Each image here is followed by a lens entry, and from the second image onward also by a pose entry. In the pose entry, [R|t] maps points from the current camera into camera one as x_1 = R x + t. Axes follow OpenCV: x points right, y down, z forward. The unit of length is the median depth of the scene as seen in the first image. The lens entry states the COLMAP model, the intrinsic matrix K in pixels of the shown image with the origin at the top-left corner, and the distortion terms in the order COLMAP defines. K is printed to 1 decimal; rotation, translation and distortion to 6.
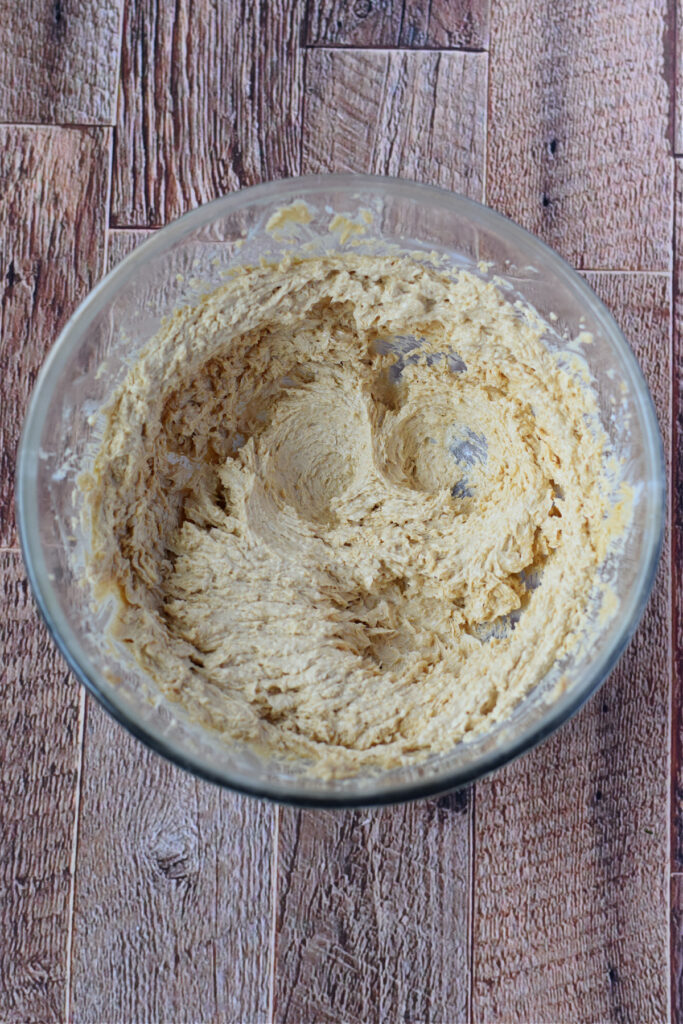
lens RADIAL K [[2384.1, 0, 337.4], [0, 2384.1, 516.4], [0, 0, 1]] dist [-0.095242, 0.000000]
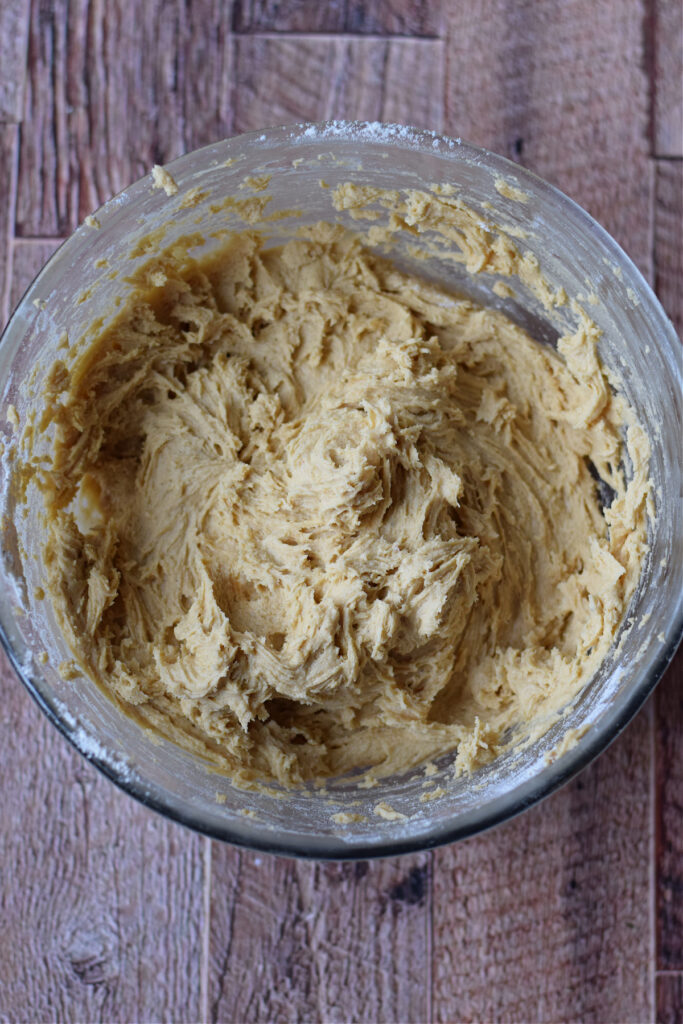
lens RADIAL K [[2384.1, 0, 347.5], [0, 2384.1, 506.2], [0, 0, 1]] dist [-0.095242, 0.000000]
pose [[0.999571, -0.004124, 0.029004, 0.001128], [0.005344, 0.999099, -0.042096, 0.014257], [-0.028804, 0.042232, 0.998693, 0.120373]]
